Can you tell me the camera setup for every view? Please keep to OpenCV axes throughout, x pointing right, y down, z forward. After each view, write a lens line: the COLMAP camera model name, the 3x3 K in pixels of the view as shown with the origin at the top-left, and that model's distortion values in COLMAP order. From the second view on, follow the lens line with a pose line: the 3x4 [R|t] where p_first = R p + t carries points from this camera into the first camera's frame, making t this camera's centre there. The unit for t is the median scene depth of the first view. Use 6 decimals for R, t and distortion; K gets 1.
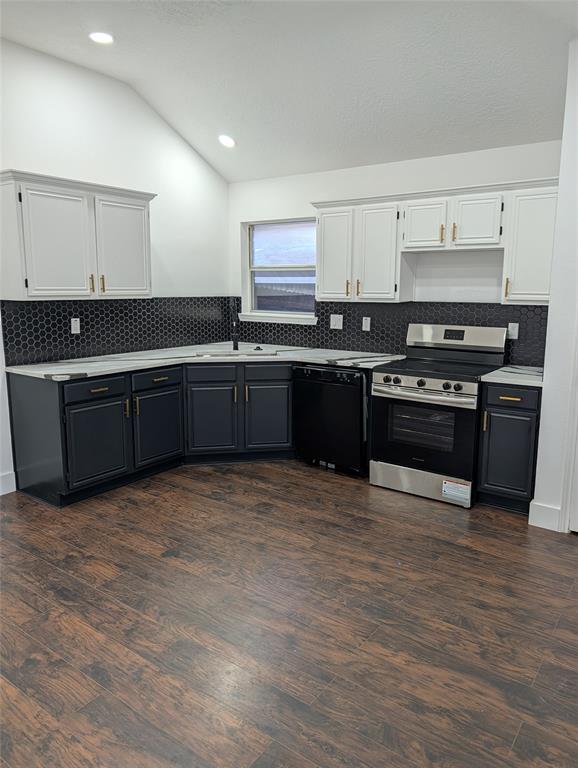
lens RADIAL K [[554.5, 0, 286.8], [0, 554.5, 378.2], [0, 0, 1]] dist [0.028450, -0.032480]
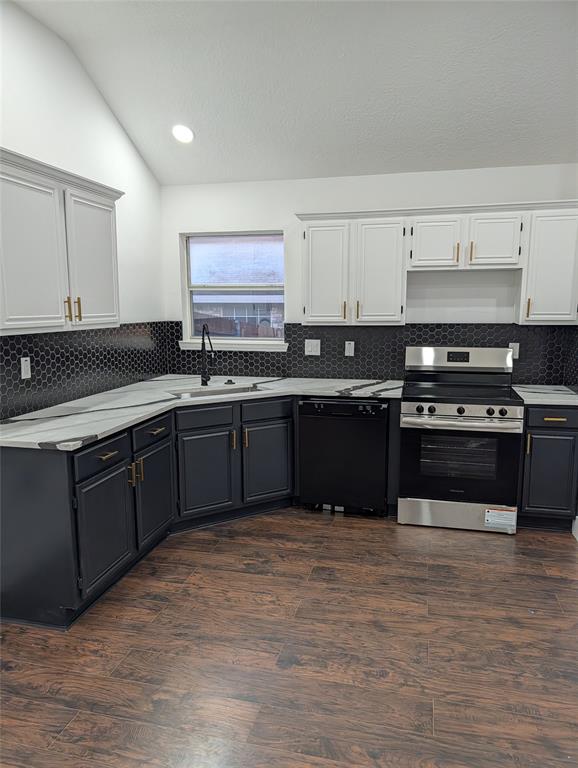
lens RADIAL K [[558.1, 0, 281.6], [0, 558.1, 395.9], [0, 0, 1]] dist [0.009206, 0.002134]
pose [[0.925267, -0.070819, 0.372648, -0.364733], [0.071677, 0.997361, 0.011572, -0.044929], [-0.372484, 0.016003, 0.927901, 0.217397]]
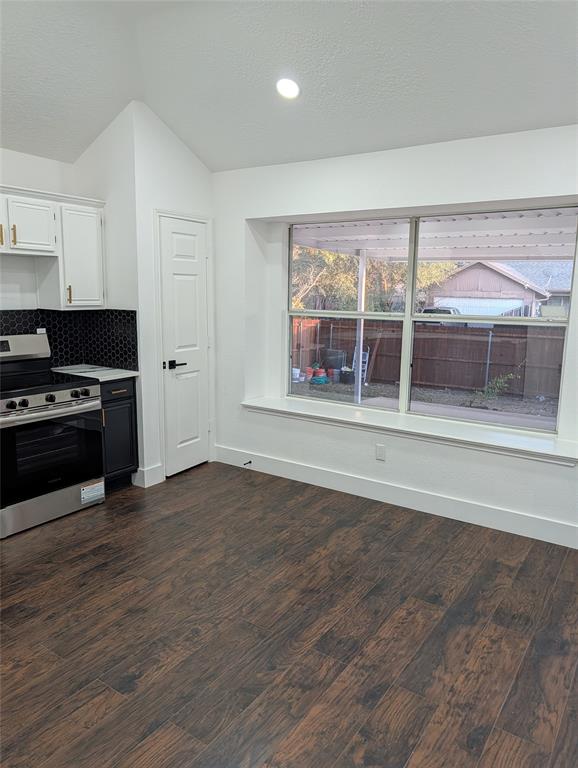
lens RADIAL K [[558.7, 0, 297.3], [0, 558.7, 383.0], [0, 0, 1]] dist [0.011109, -0.002763]
pose [[-0.051221, -0.170282, 0.984063, -0.649619], [0.151406, 0.972643, 0.176187, -0.110805], [-0.987144, 0.158017, -0.024038, 0.570199]]
